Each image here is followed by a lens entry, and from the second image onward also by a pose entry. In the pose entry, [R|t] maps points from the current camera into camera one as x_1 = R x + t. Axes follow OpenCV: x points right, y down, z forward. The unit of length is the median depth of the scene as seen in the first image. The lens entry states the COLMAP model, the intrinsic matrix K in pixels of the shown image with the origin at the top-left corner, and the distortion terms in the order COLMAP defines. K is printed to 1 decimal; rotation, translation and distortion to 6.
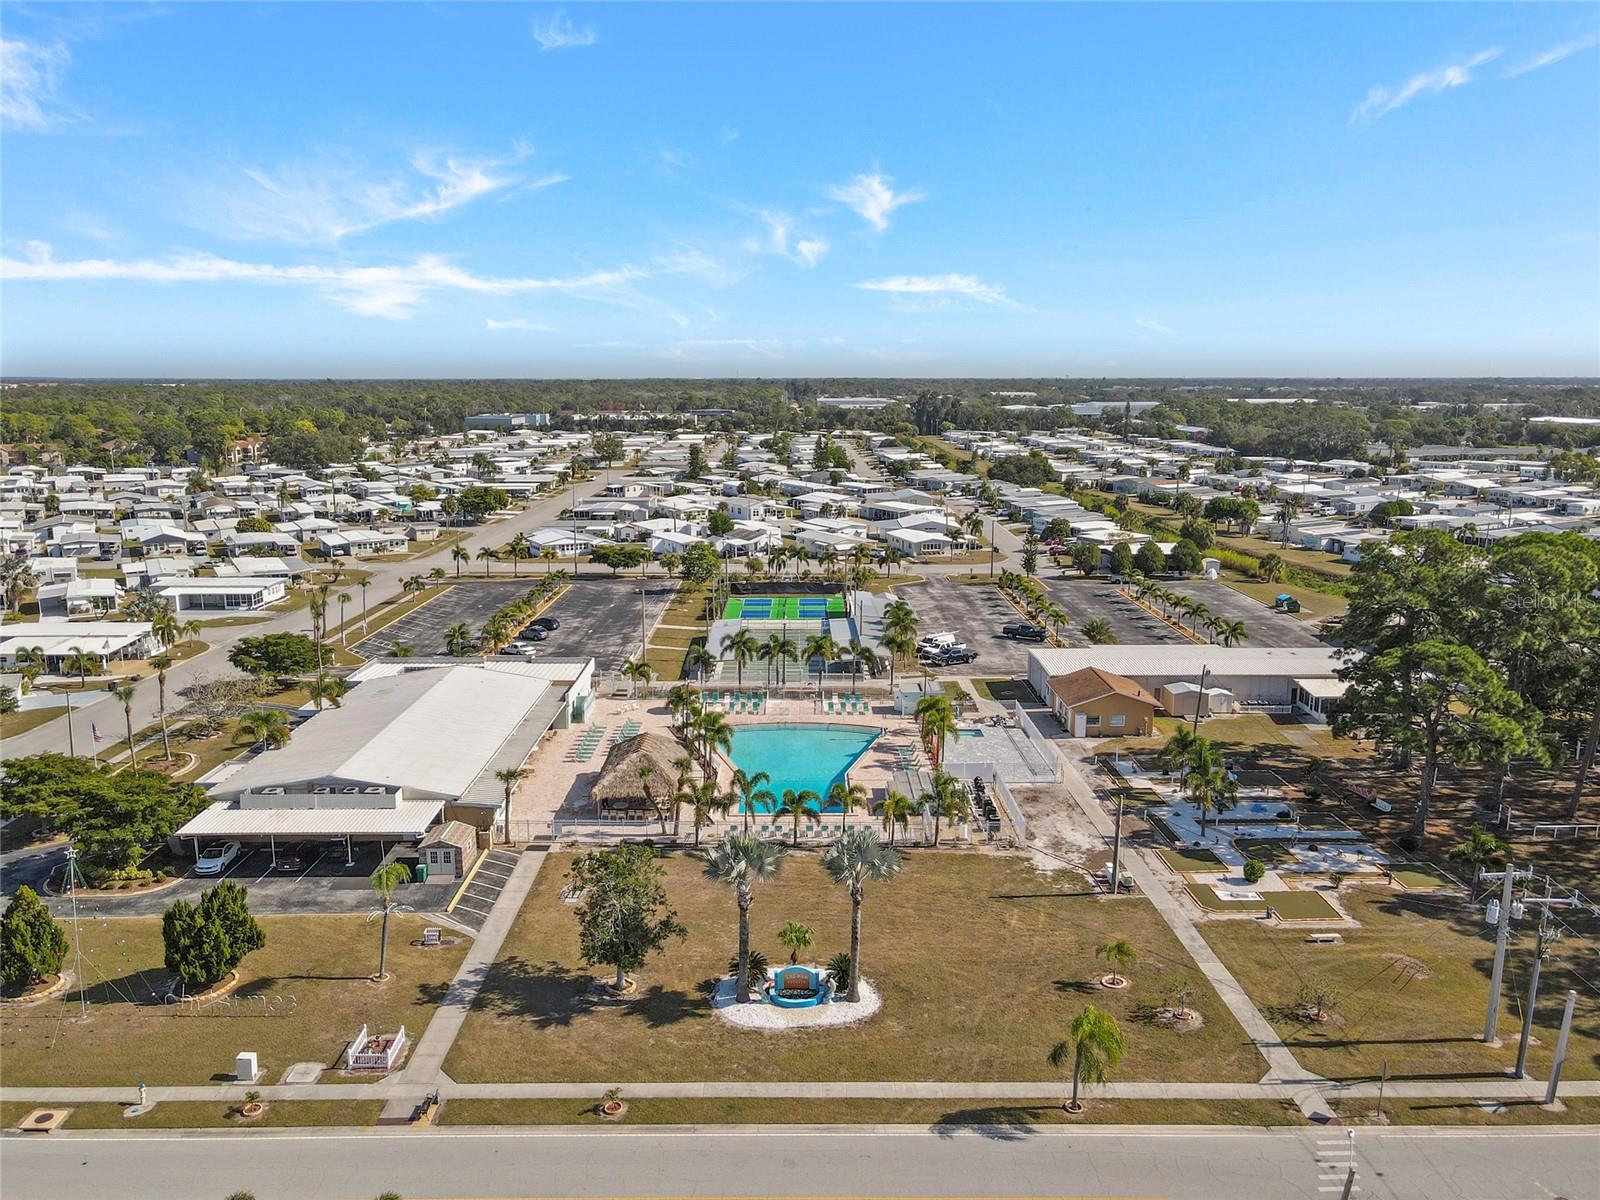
lens RADIAL K [[1144.6, 0, 798.2], [0, 1144.6, 601.6], [0, 0, 1]] dist [0.015416, -0.008840]
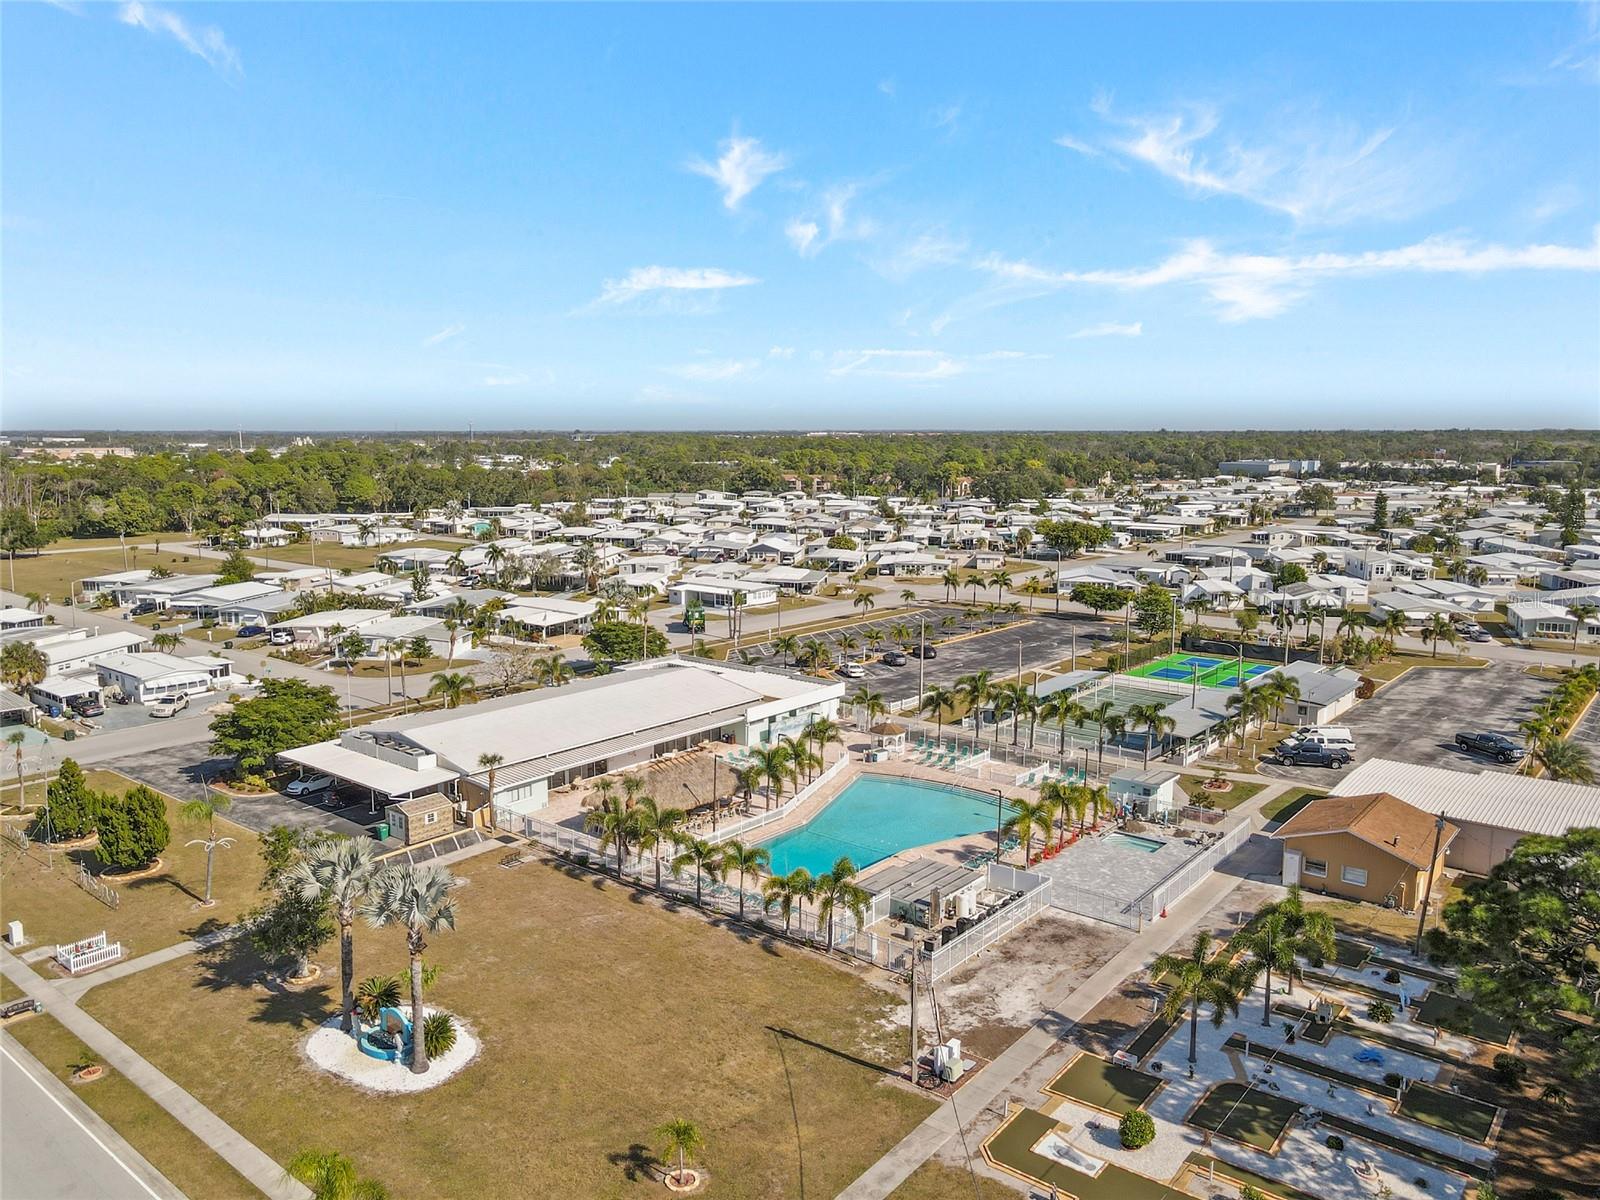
lens RADIAL K [[1144.6, 0, 800.3], [0, 1144.6, 597.6], [0, 0, 1]] dist [0.015416, -0.008840]
pose [[0.778613, 0.092309, -0.620678, 0.565184], [-0.120314, 0.992730, -0.003287, -0.018838], [0.615862, 0.077236, 0.784059, 0.366574]]
